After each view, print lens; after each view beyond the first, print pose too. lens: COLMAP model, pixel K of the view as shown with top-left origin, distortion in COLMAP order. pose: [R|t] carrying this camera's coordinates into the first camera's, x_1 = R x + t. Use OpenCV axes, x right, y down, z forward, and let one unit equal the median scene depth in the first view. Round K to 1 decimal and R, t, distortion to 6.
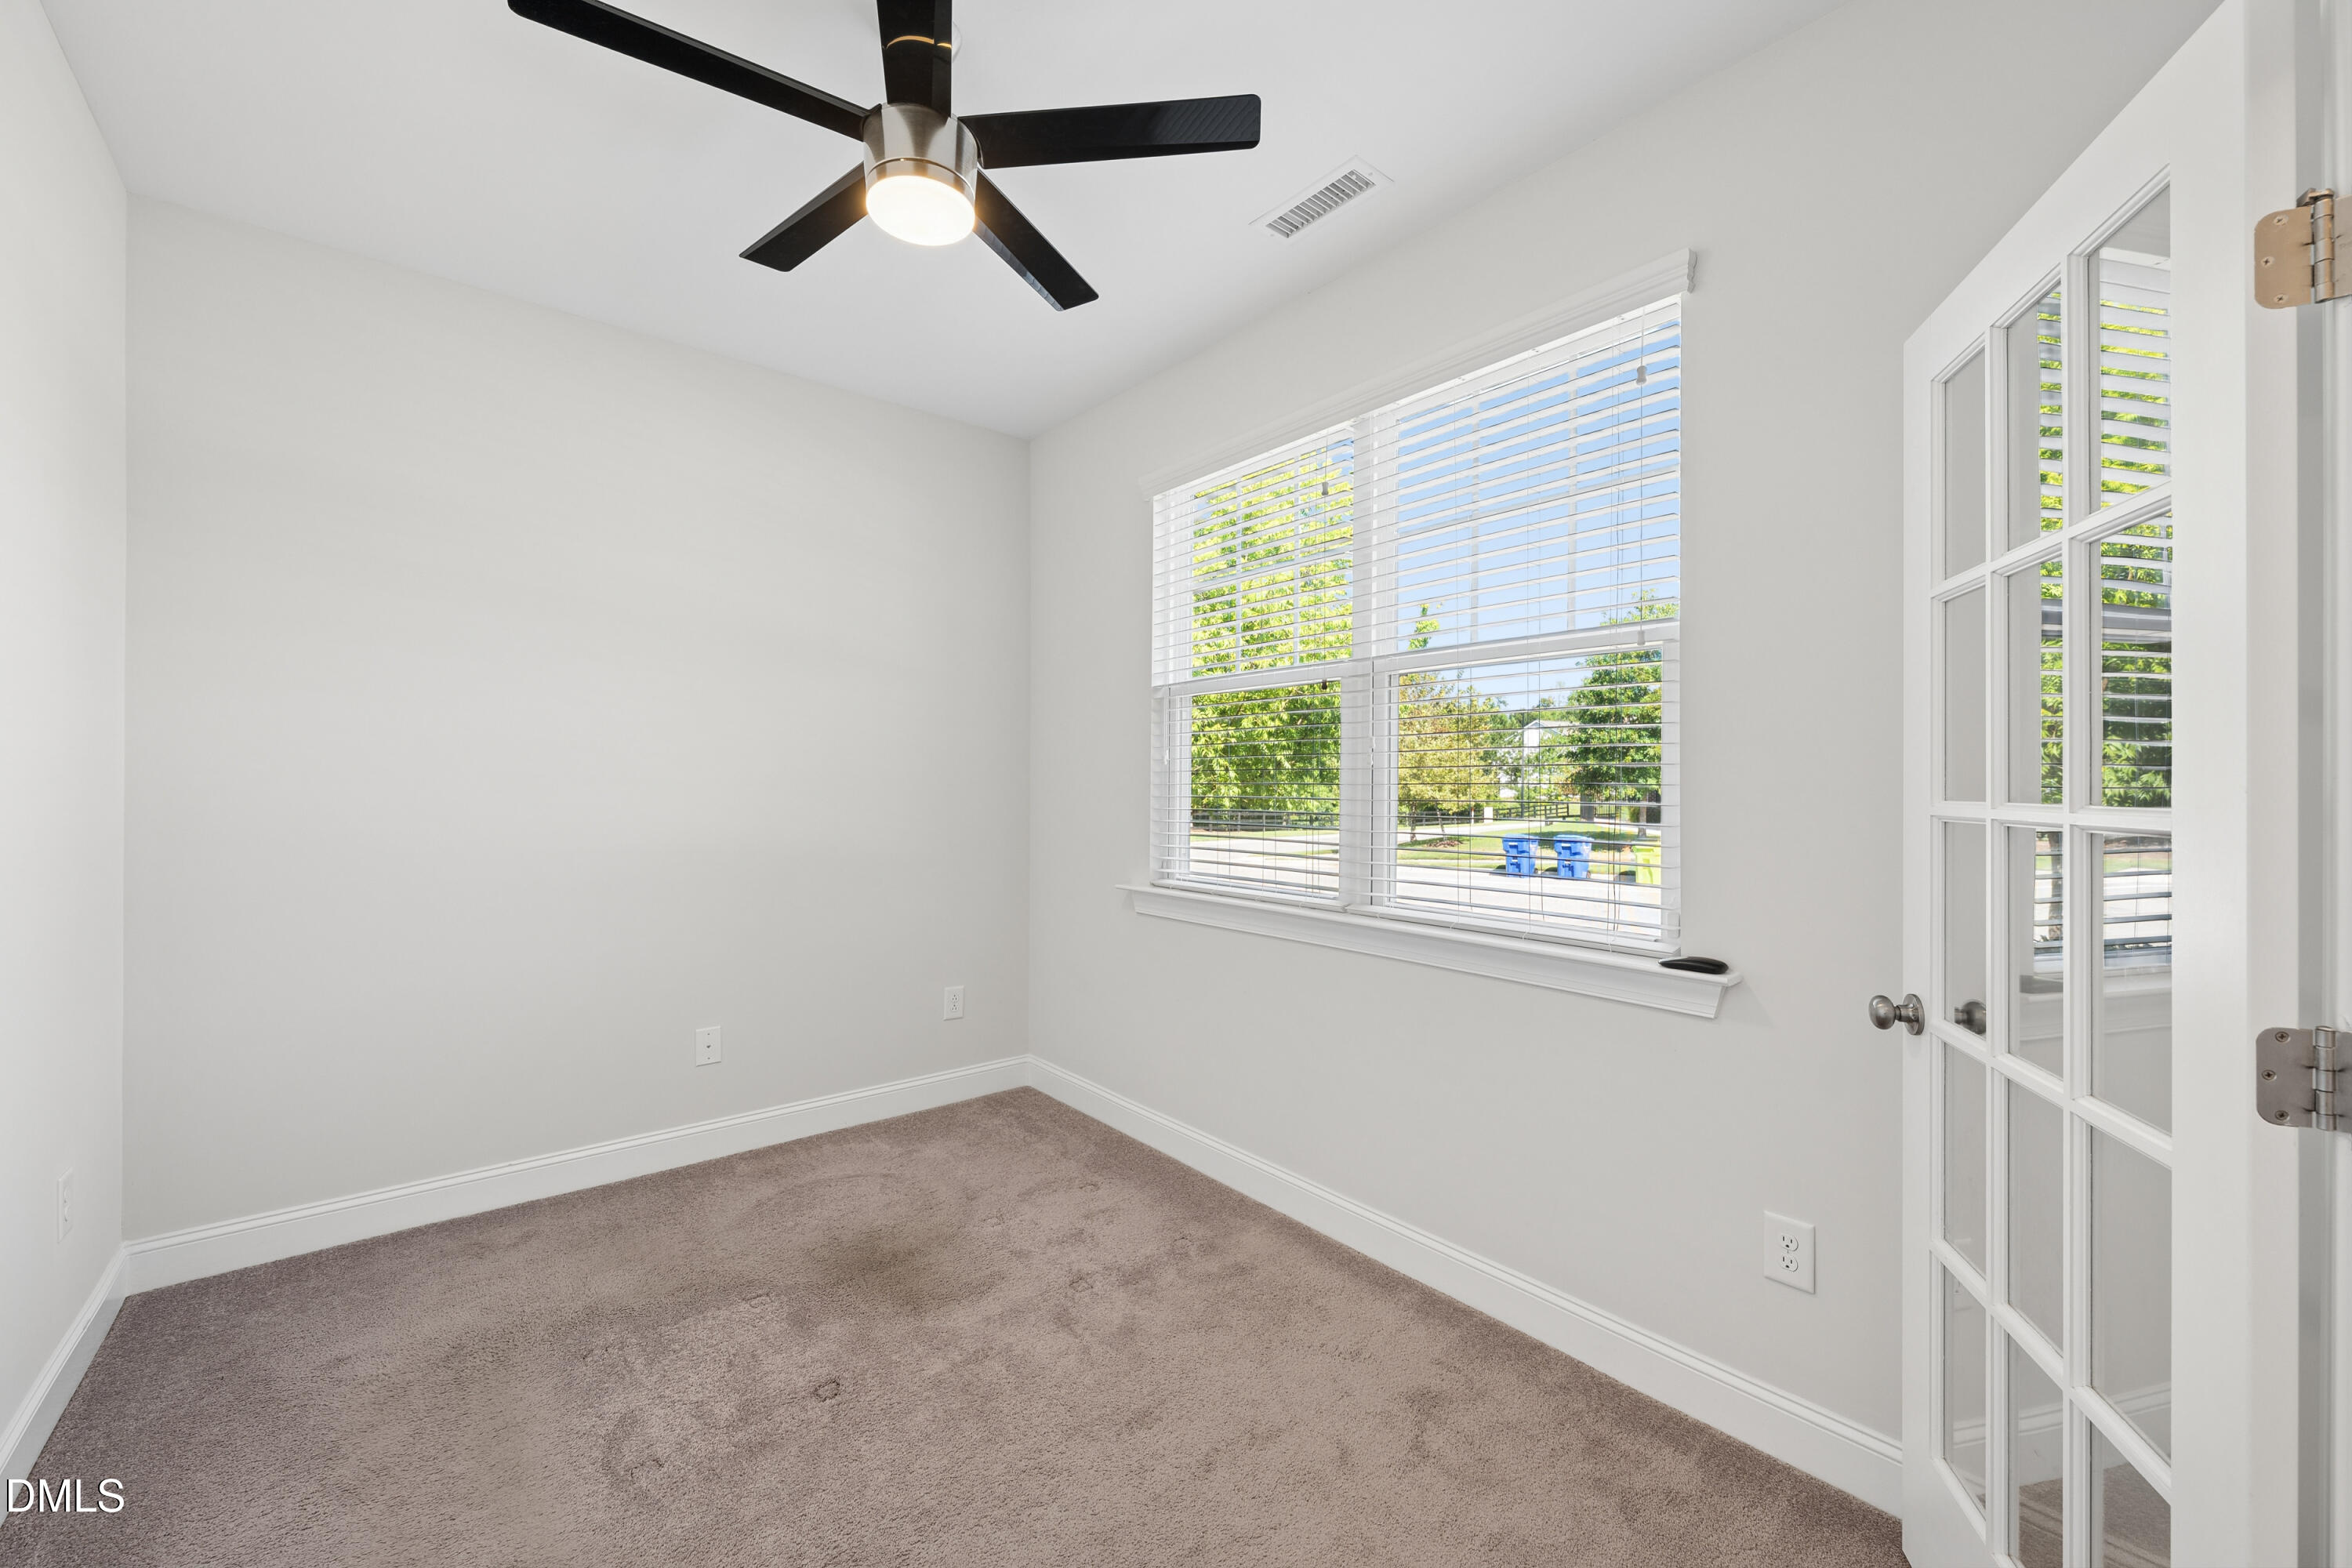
lens RADIAL K [[928.0, 0, 1136.9], [0, 928.0, 772.3], [0, 0, 1]] dist [-0.001567, -0.000010]
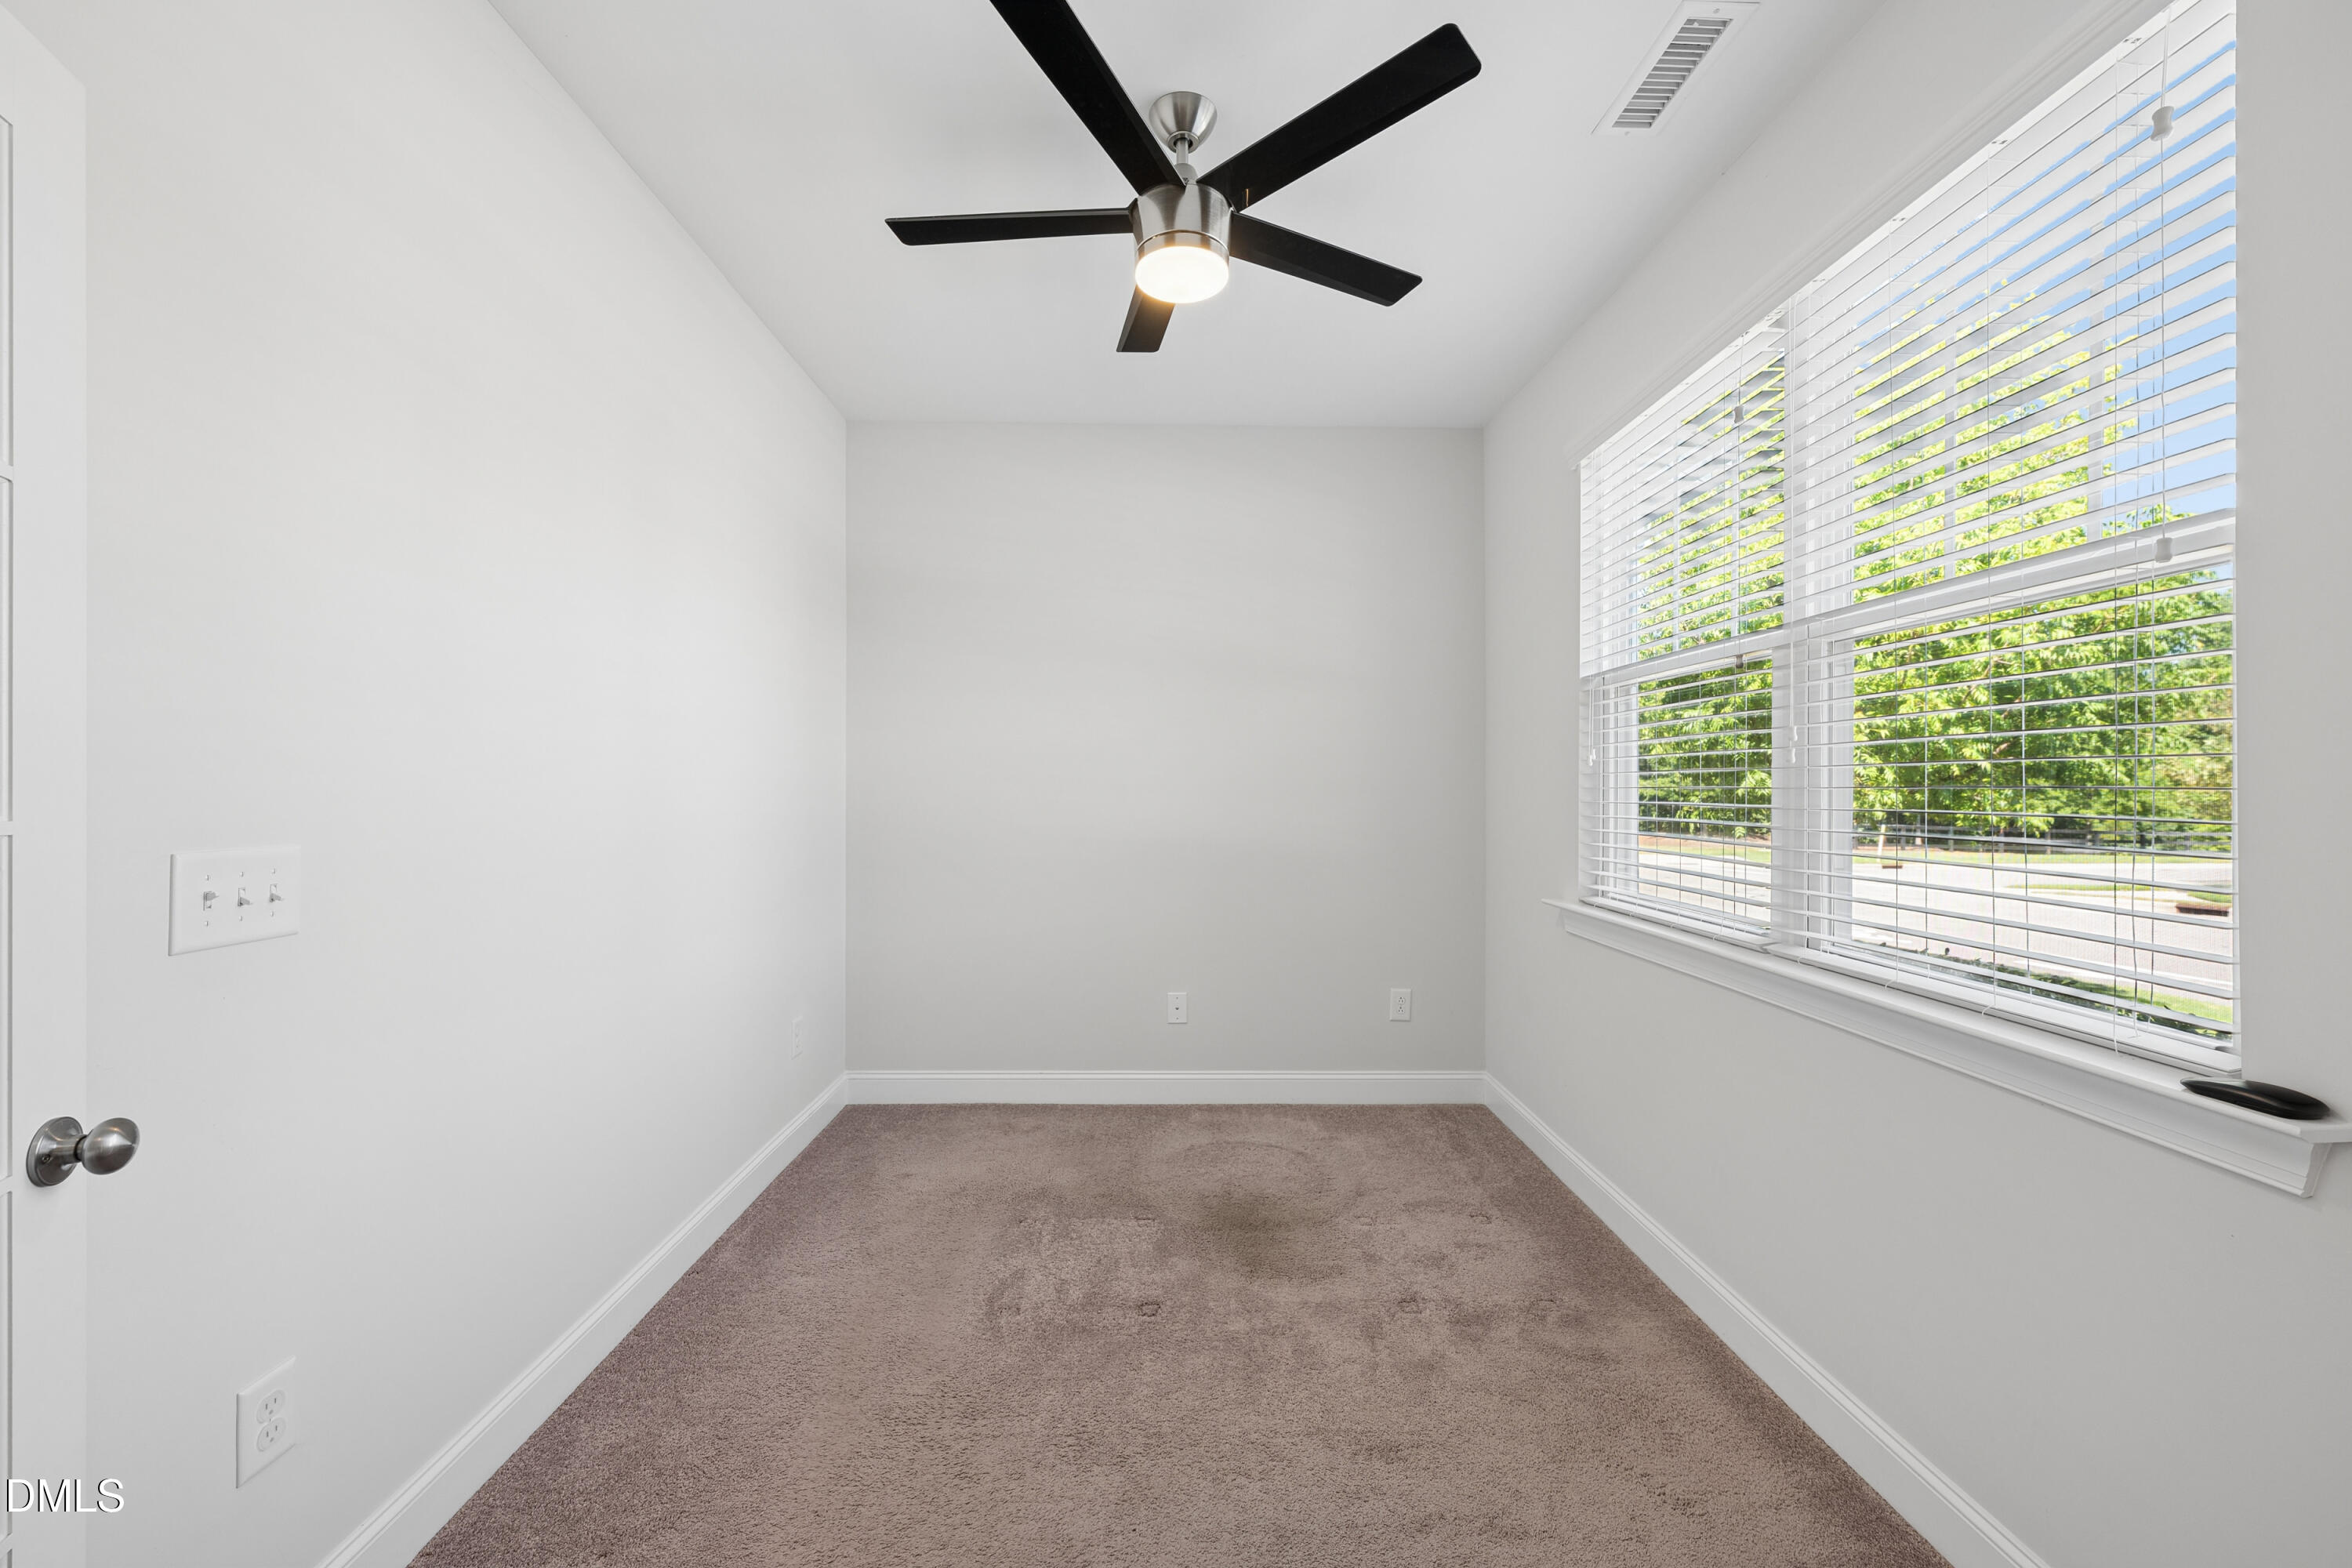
lens RADIAL K [[928.0, 0, 1206.1], [0, 928.0, 774.4], [0, 0, 1]] dist [-0.001567, -0.000010]
pose [[0.784124, -0.008405, -0.620547, 0.375461], [0.006428, 0.999965, -0.005421, 0.003004], [0.620571, 0.000262, 0.784150, 0.110699]]
